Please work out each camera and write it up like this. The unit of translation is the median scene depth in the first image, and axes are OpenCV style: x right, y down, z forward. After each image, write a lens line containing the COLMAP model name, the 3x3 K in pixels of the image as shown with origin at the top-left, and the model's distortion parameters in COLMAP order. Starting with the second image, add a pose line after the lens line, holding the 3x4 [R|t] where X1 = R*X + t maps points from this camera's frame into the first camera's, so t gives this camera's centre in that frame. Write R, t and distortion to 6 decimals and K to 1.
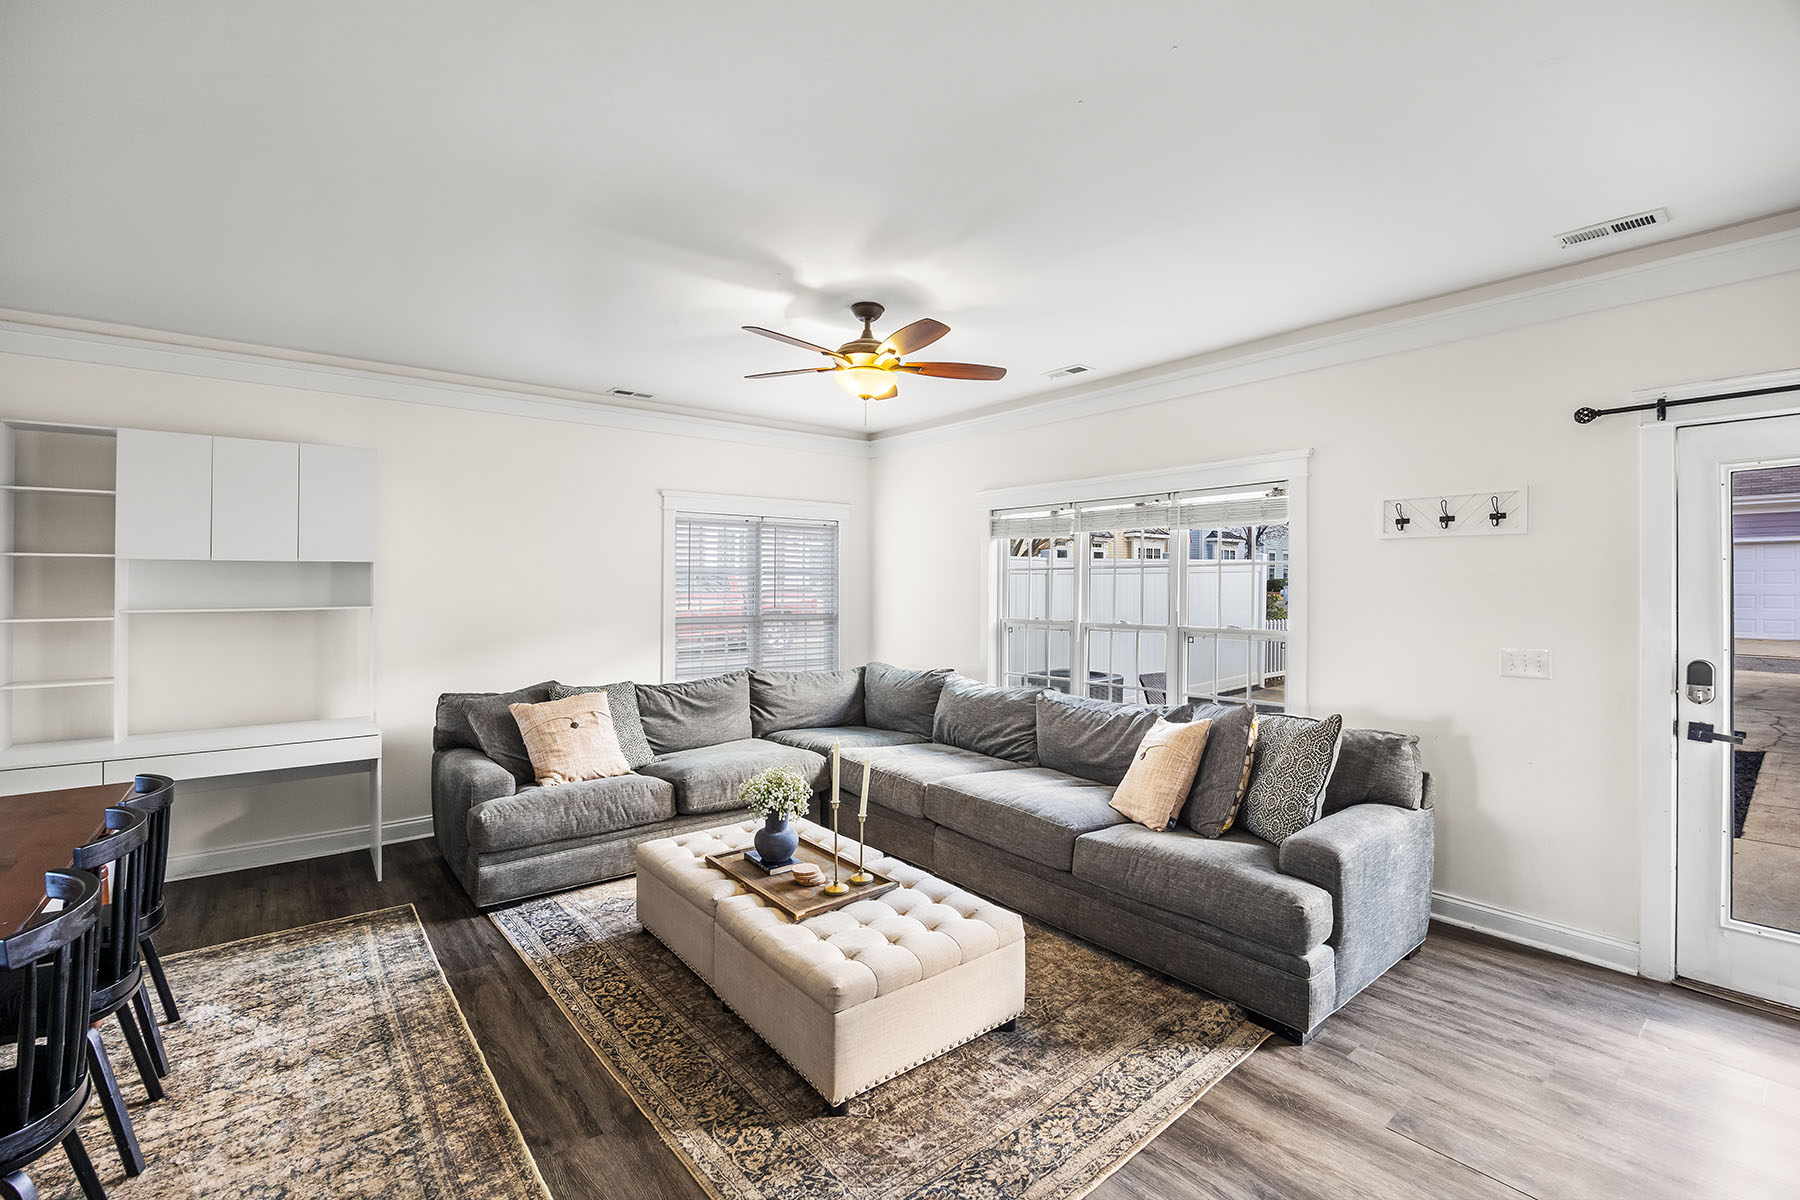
lens RADIAL K [[784.2, 0, 898.8], [0, 784.2, 579.6], [0, 0, 1]] dist [-0.017862, 0.001055]
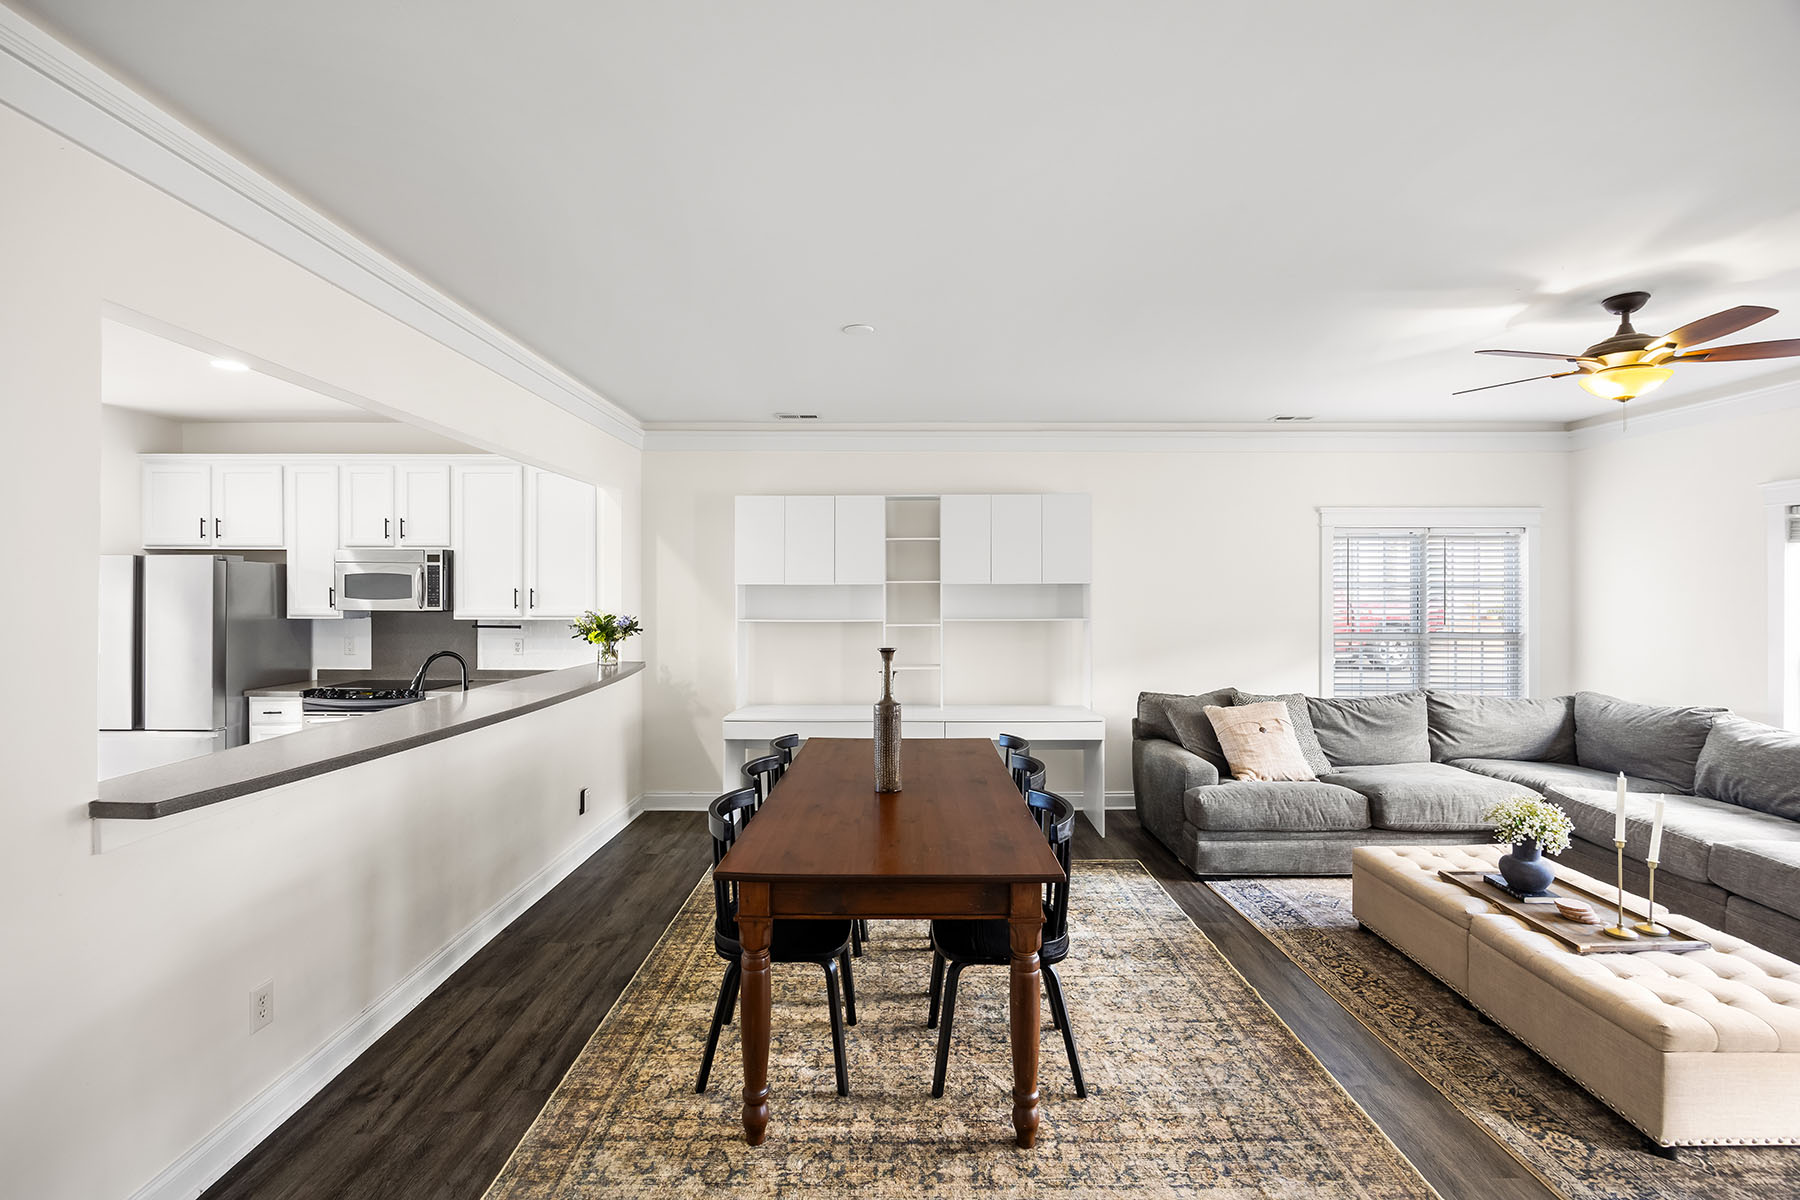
lens RADIAL K [[791.4, 0, 903.0], [0, 791.4, 587.3], [0, 0, 1]] dist [-0.012773, 0.000505]
pose [[0.778543, -0.003969, -0.627579, -0.137032], [0.006062, 0.999981, 0.001197, -0.025632], [0.627562, -0.004736, 0.778552, -0.240897]]
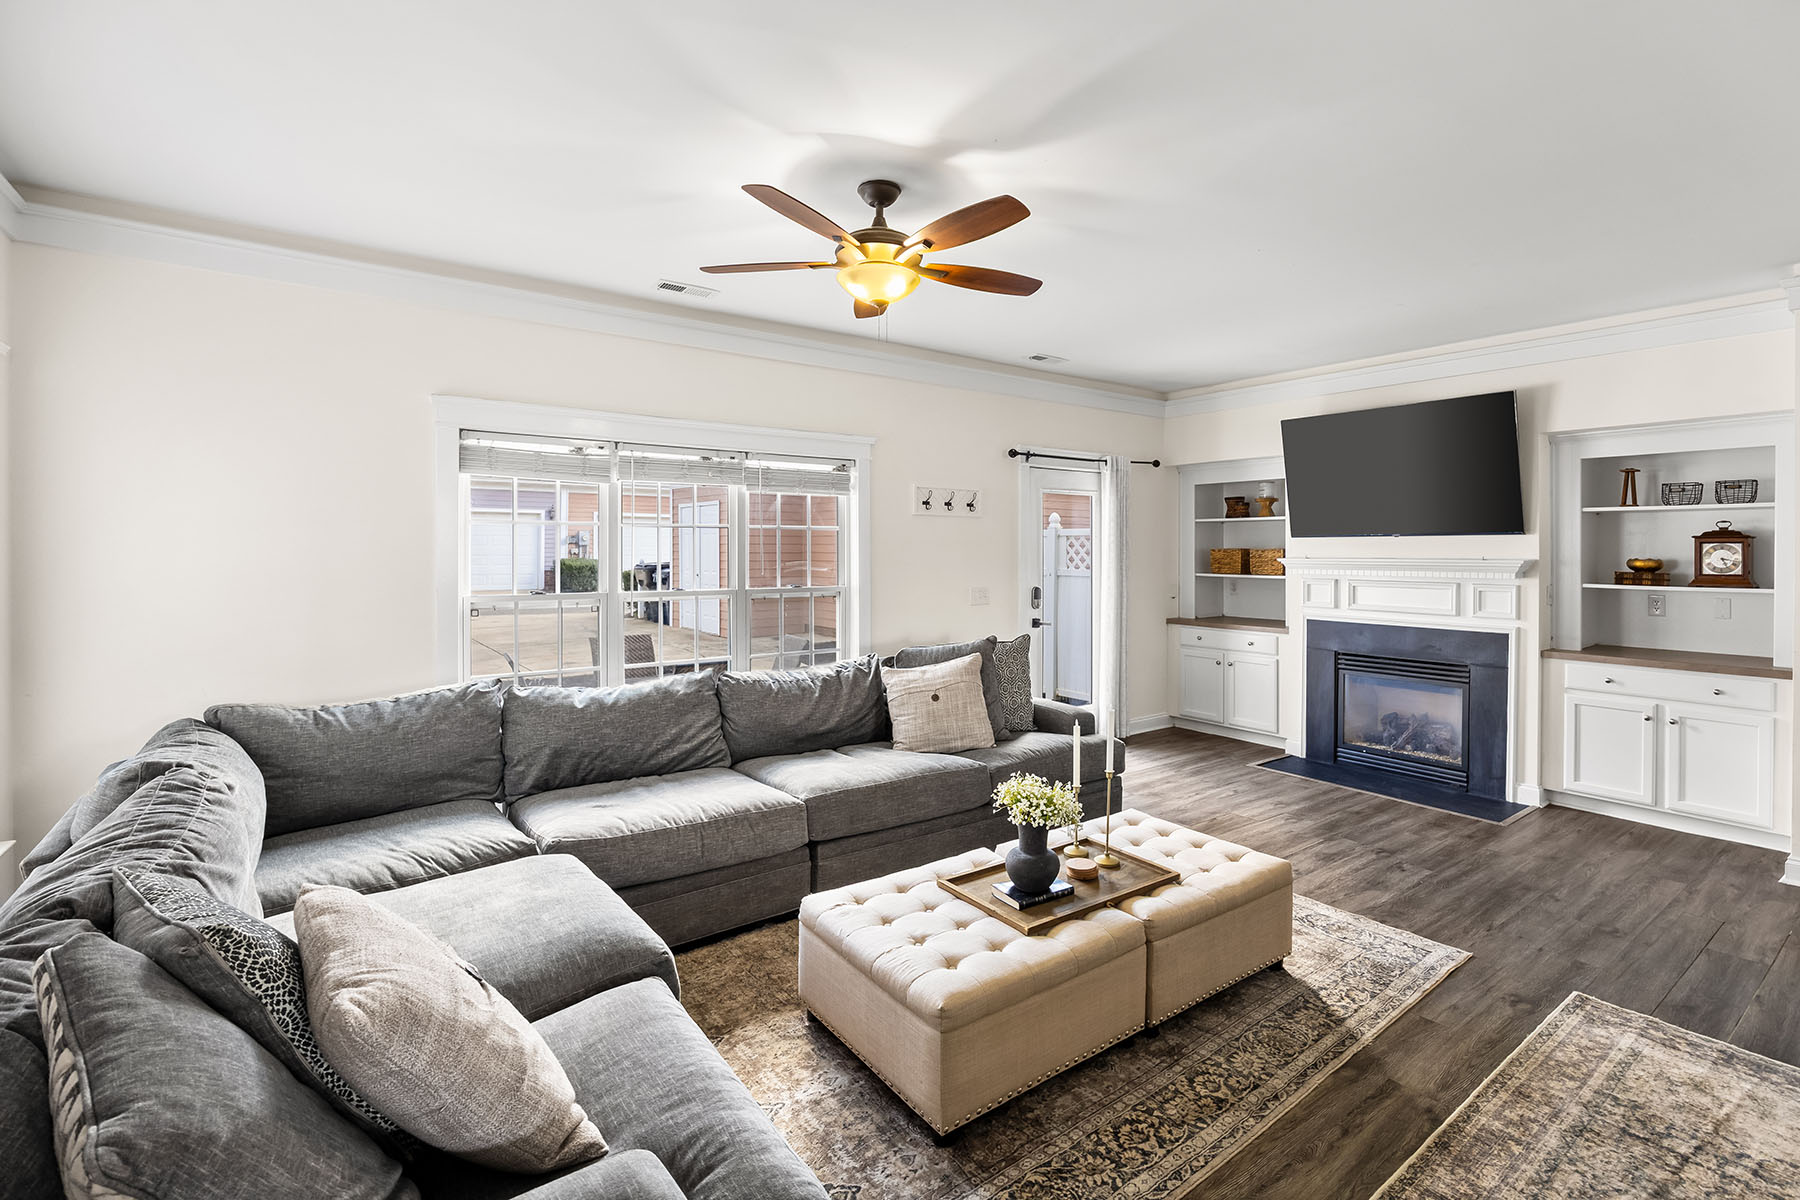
lens RADIAL K [[831.6, 0, 955.9], [0, 831.6, 553.3], [0, 0, 1]] dist [-0.018229, 0.000535]
pose [[0.022768, -0.005557, 0.999725, -0.946557], [-0.011709, 0.999914, 0.005825, 0.007594], [-0.999672, -0.011839, 0.022701, 0.993548]]
